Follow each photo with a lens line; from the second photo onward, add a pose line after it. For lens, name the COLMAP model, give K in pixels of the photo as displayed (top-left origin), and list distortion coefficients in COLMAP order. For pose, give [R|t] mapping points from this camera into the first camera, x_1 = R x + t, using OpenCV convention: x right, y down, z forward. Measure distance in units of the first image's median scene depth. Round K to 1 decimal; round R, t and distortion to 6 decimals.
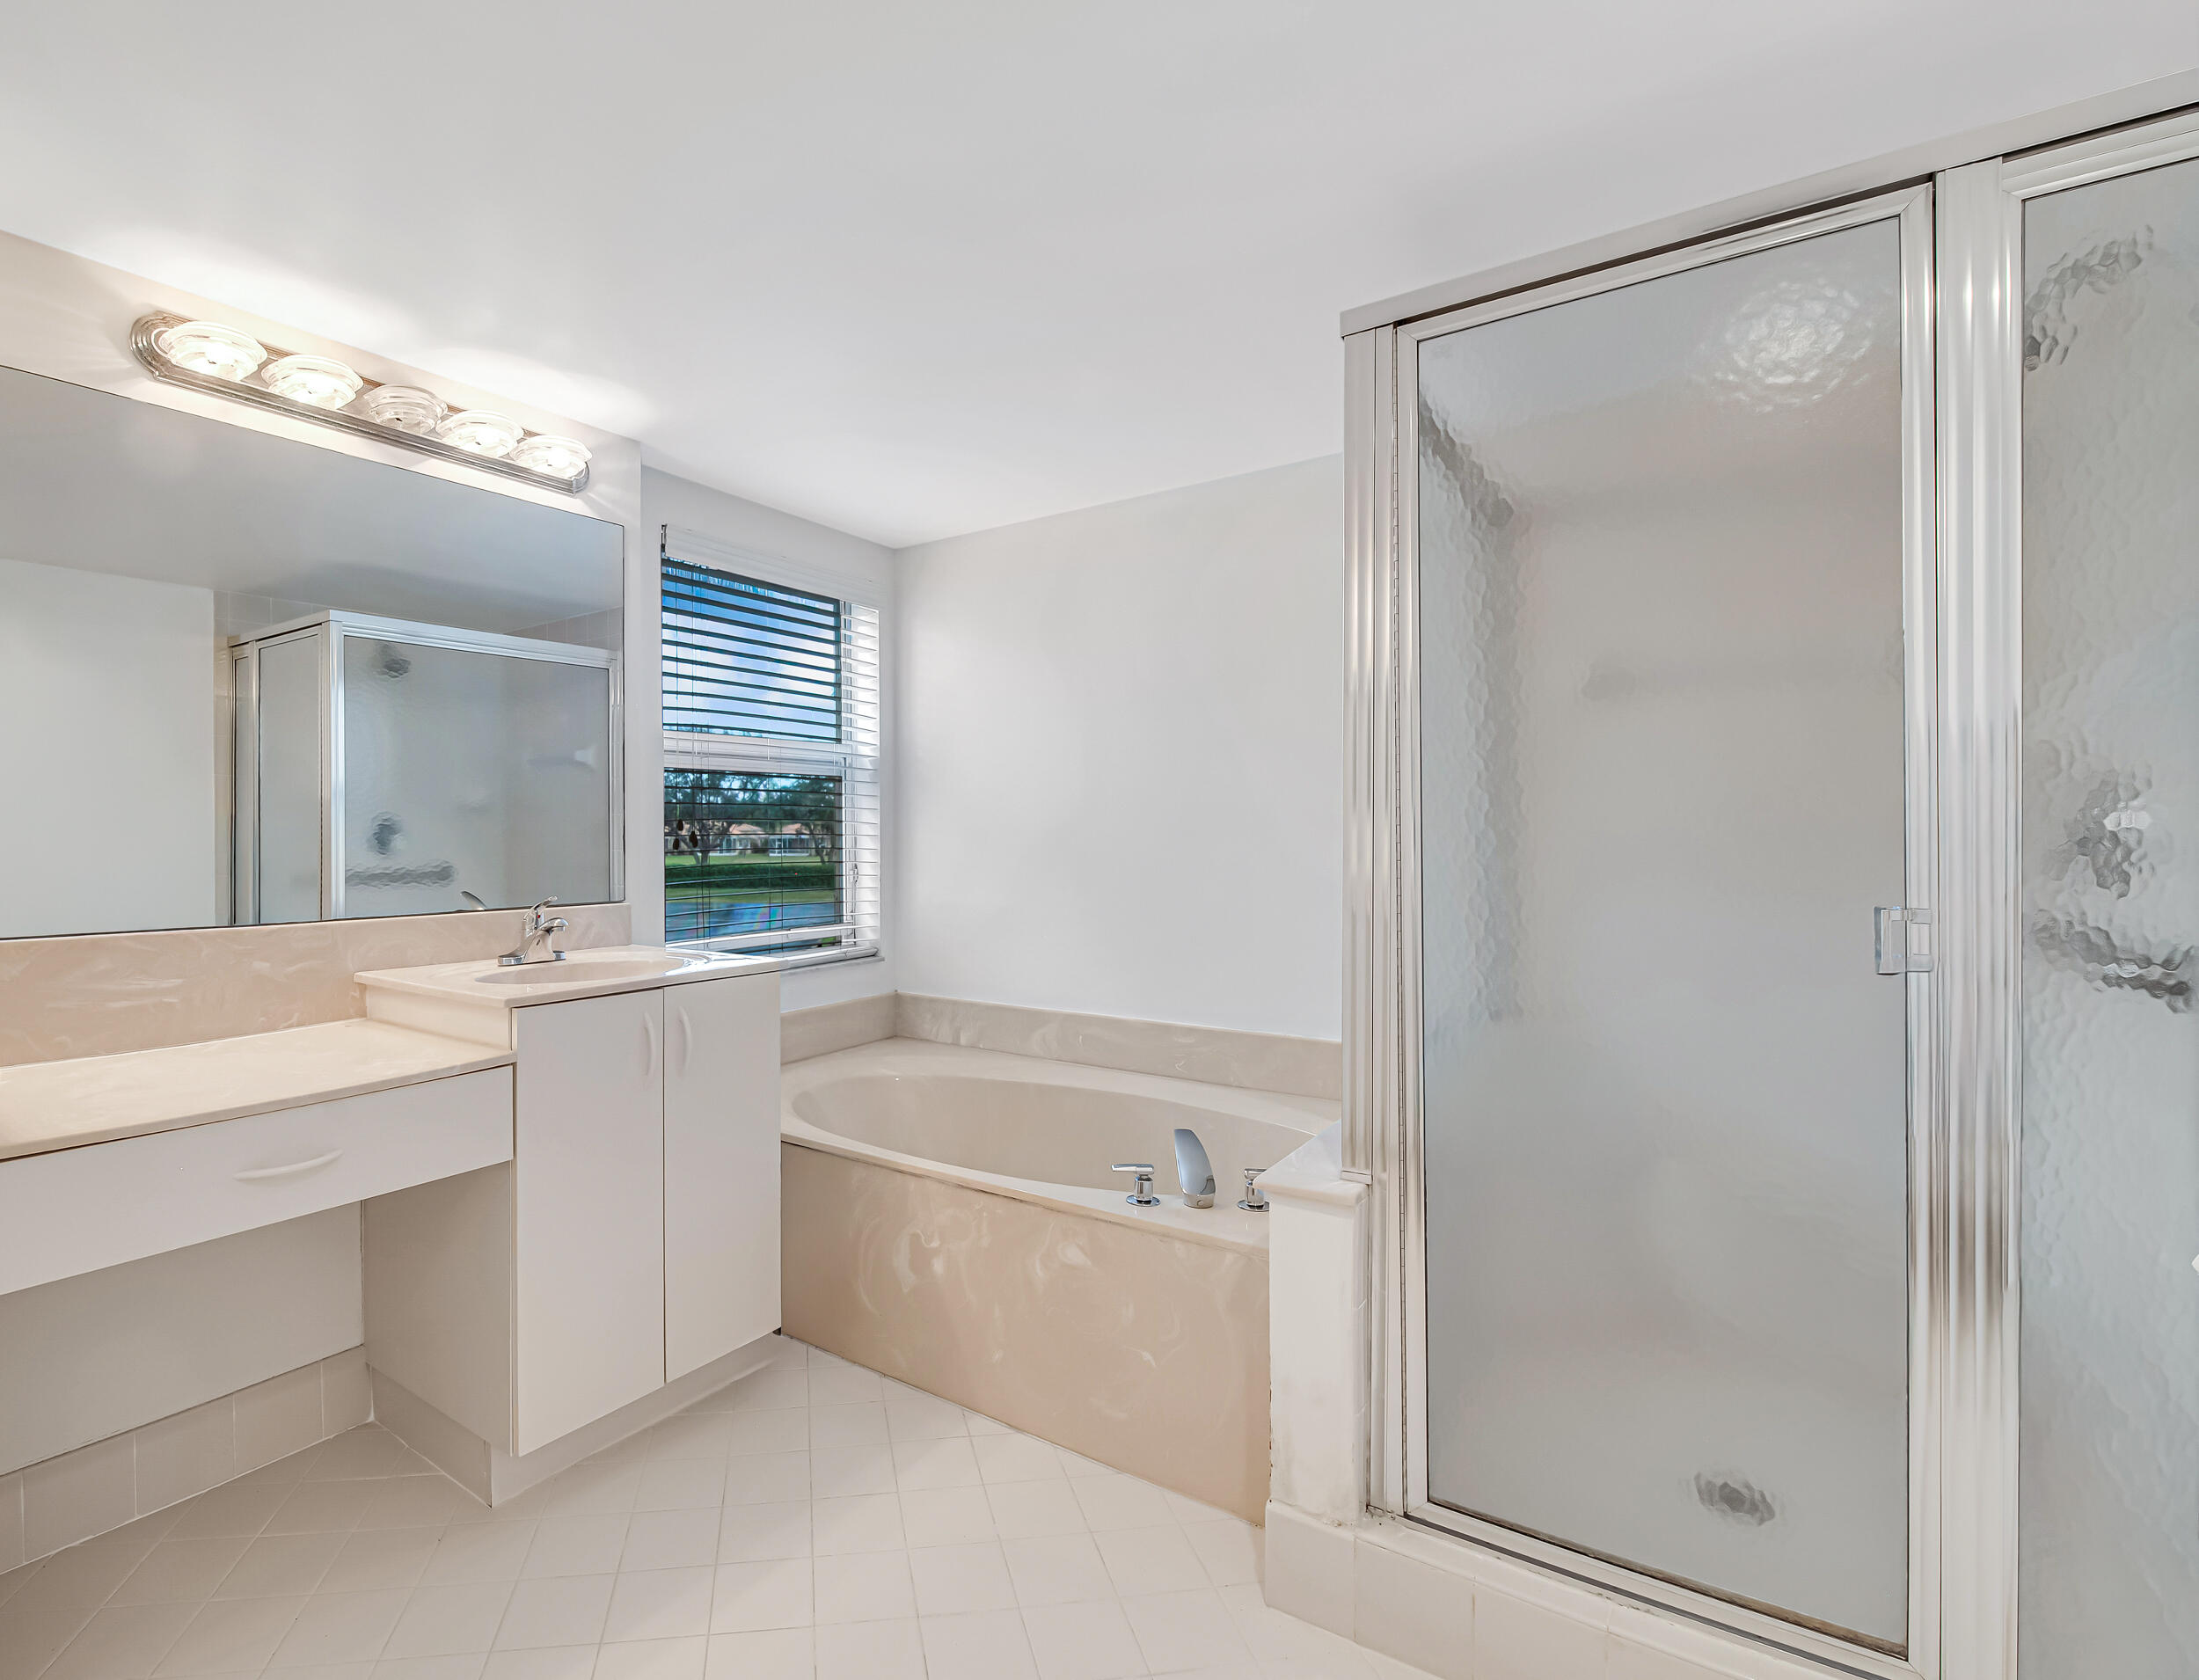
lens RADIAL K [[1076.1, 0, 931.2], [0, 1076.1, 828.6], [0, 0, 1]] dist [-0.016708, -0.000297]
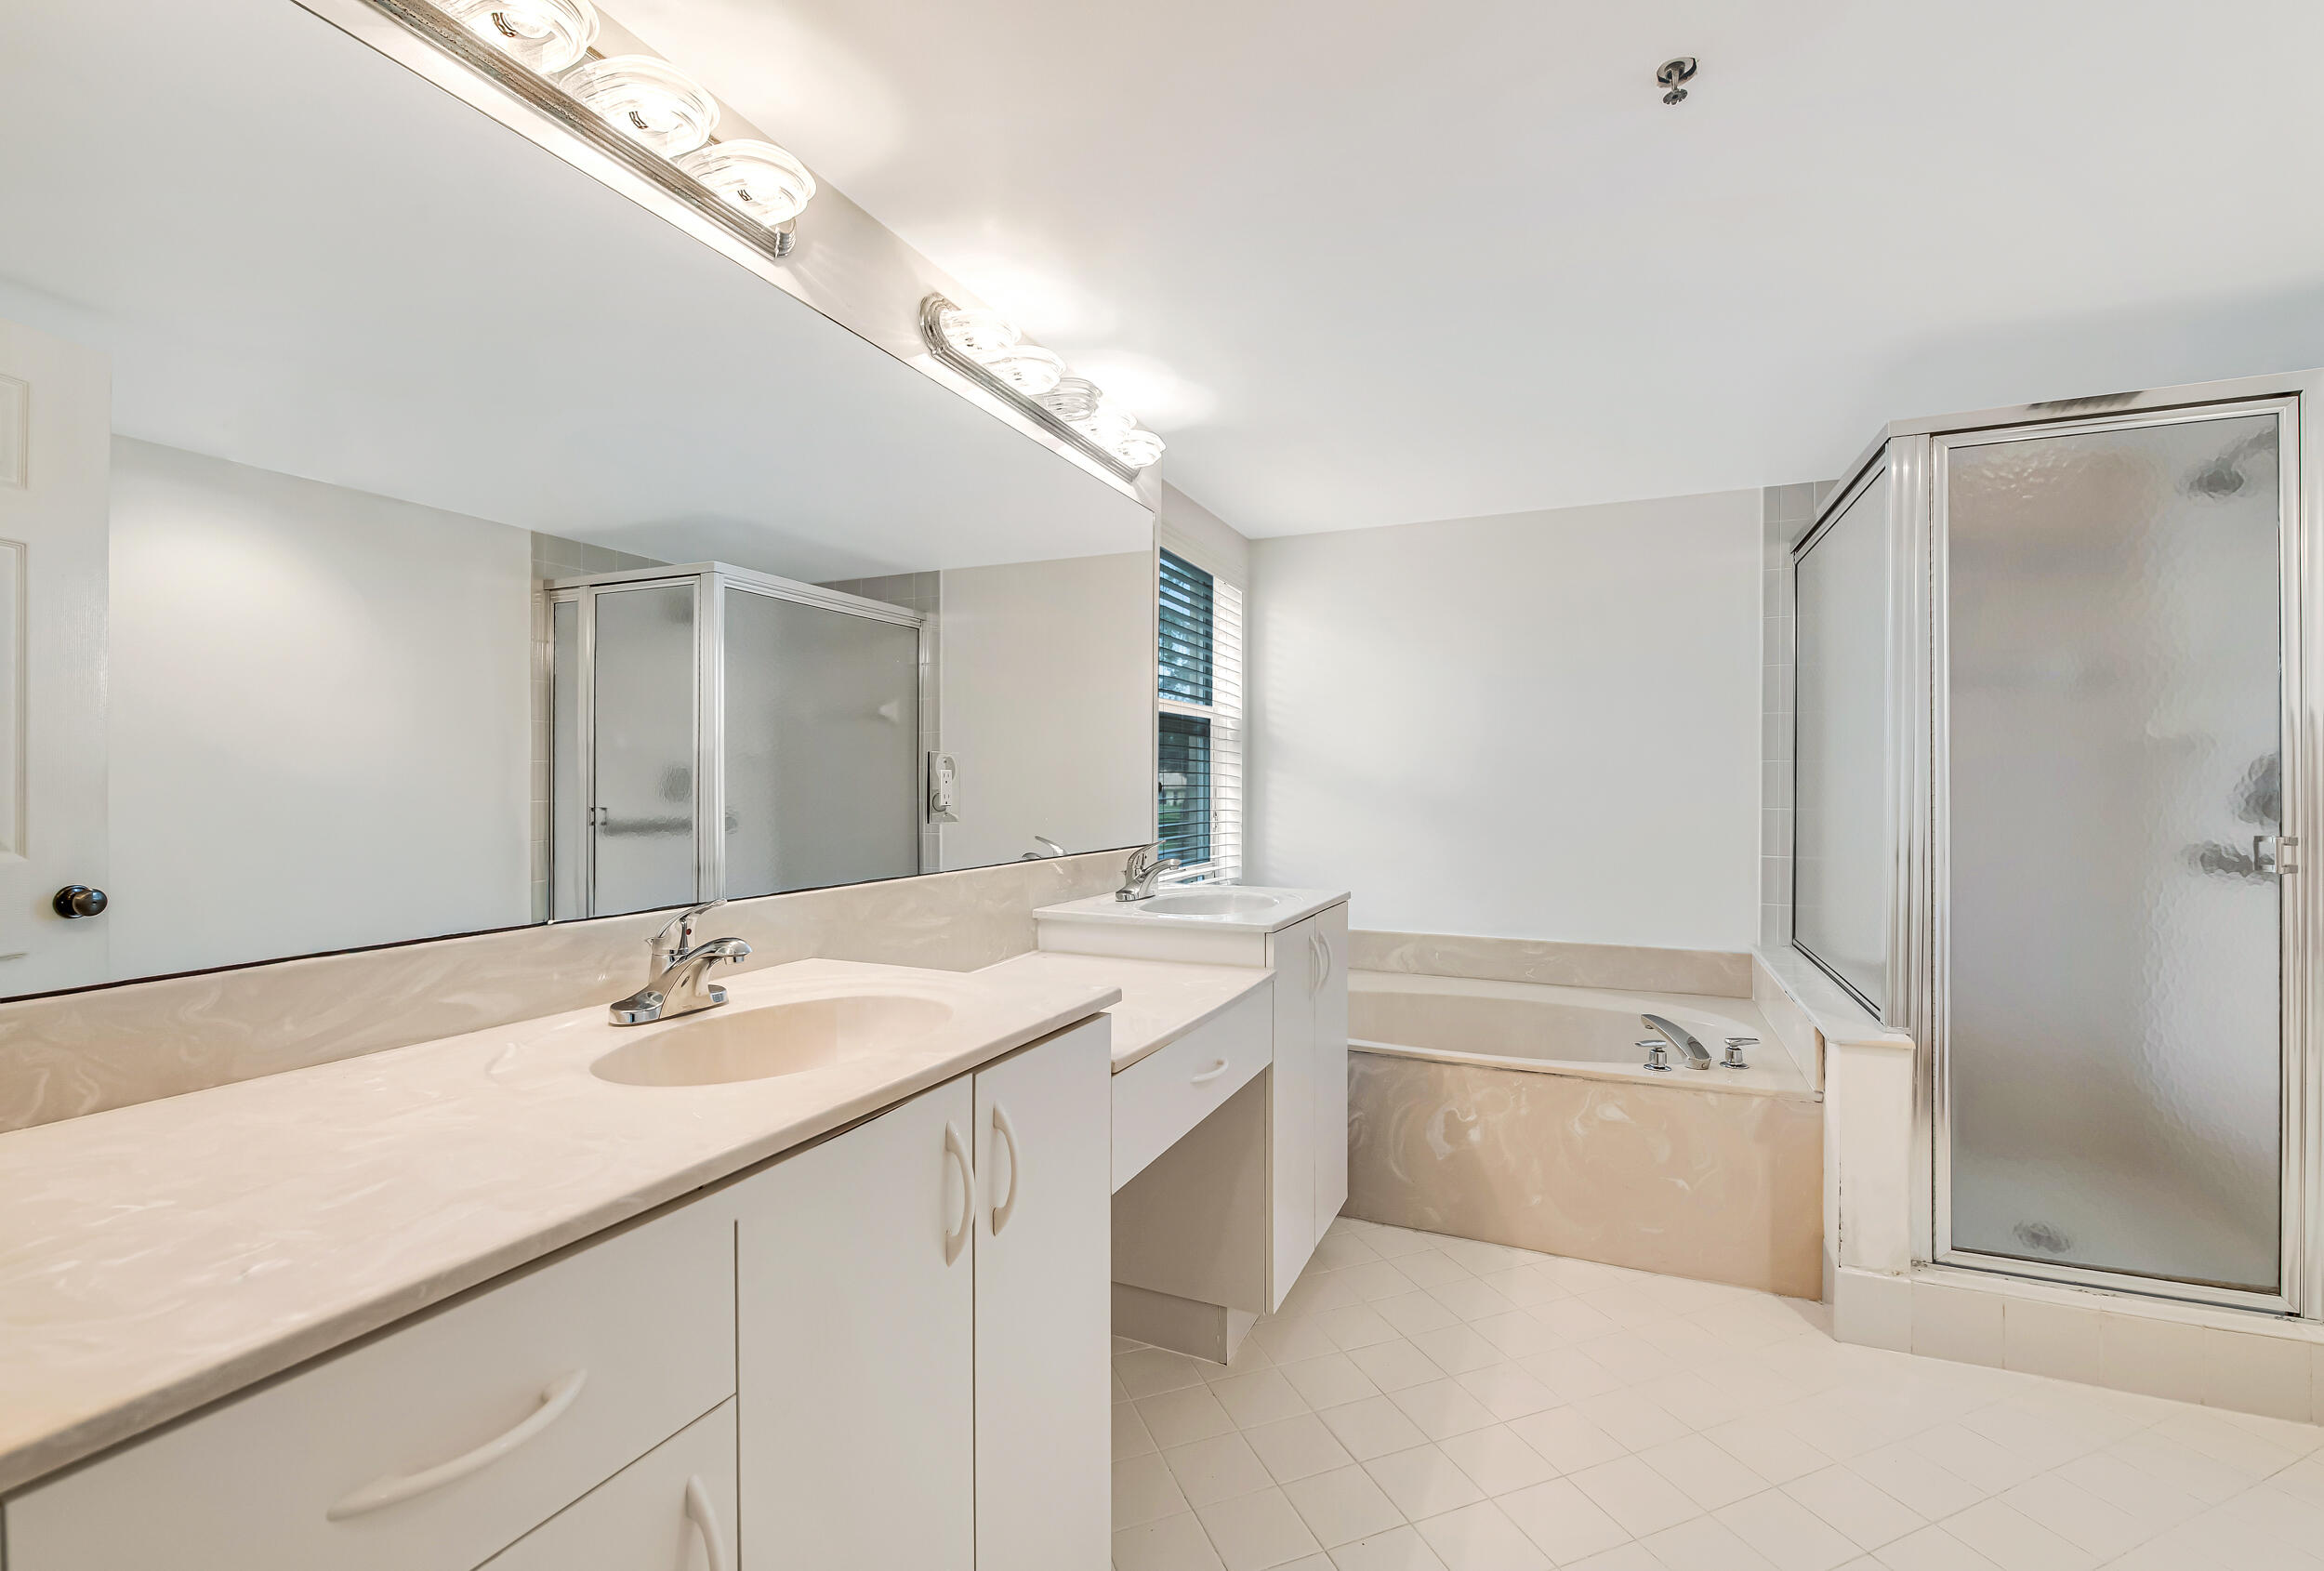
lens RADIAL K [[991.6, 0, 1163.7], [0, 991.6, 784.3], [0, 0, 1]] dist [-0.017241, -0.000857]
pose [[0.970302, 0.006327, 0.241816, -0.563028], [-0.006951, 0.999974, 0.001726, 0.002928], [-0.241799, -0.003356, 0.970321, -0.015962]]
